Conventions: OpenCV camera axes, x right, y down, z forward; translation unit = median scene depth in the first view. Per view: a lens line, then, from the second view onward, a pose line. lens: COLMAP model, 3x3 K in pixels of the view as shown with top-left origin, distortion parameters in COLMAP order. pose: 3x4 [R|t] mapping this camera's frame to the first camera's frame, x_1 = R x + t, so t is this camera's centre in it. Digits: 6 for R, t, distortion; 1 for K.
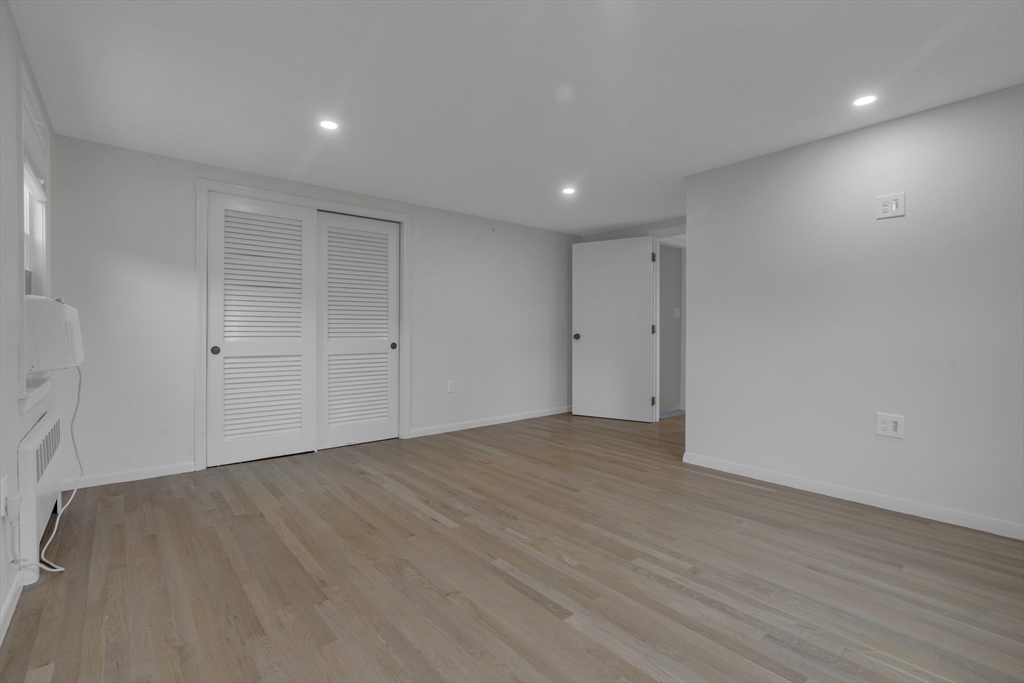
lens RADIAL K [[476.5, 0, 515.8], [0, 476.5, 342.9], [0, 0, 1]] dist [0.002921, 0.000417]
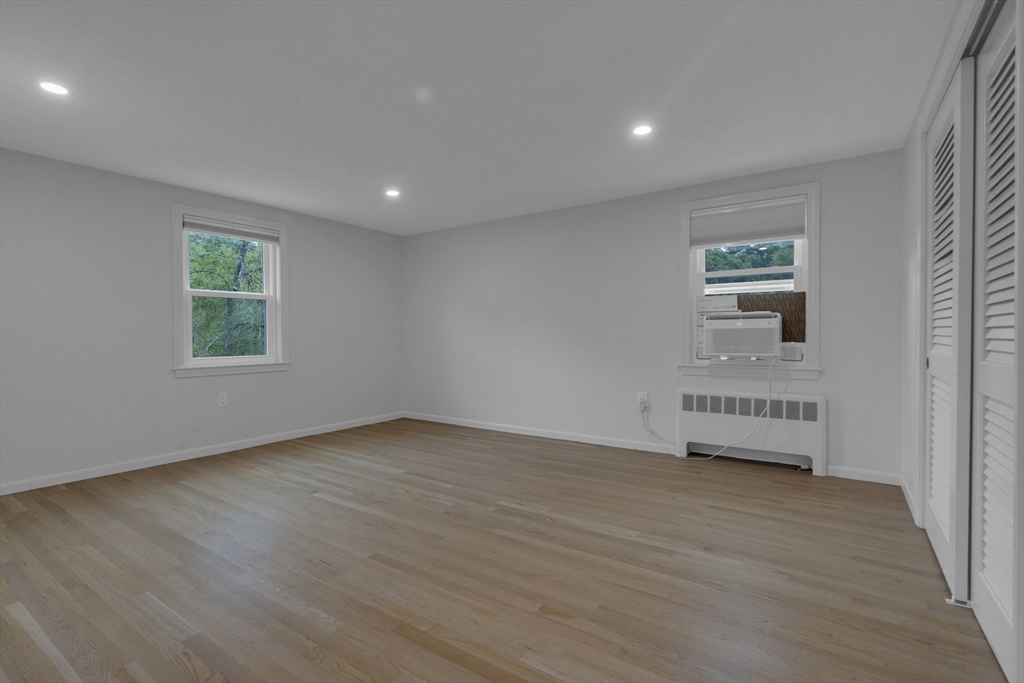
lens RADIAL K [[476.5, 0, 515.8], [0, 476.5, 342.9], [0, 0, 1]] dist [0.002921, 0.000417]
pose [[-0.963129, 0.007509, -0.268935, 0.134172], [-0.003709, 0.999145, 0.041178, -0.038627], [0.269014, 0.040657, -0.962278, 2.064462]]
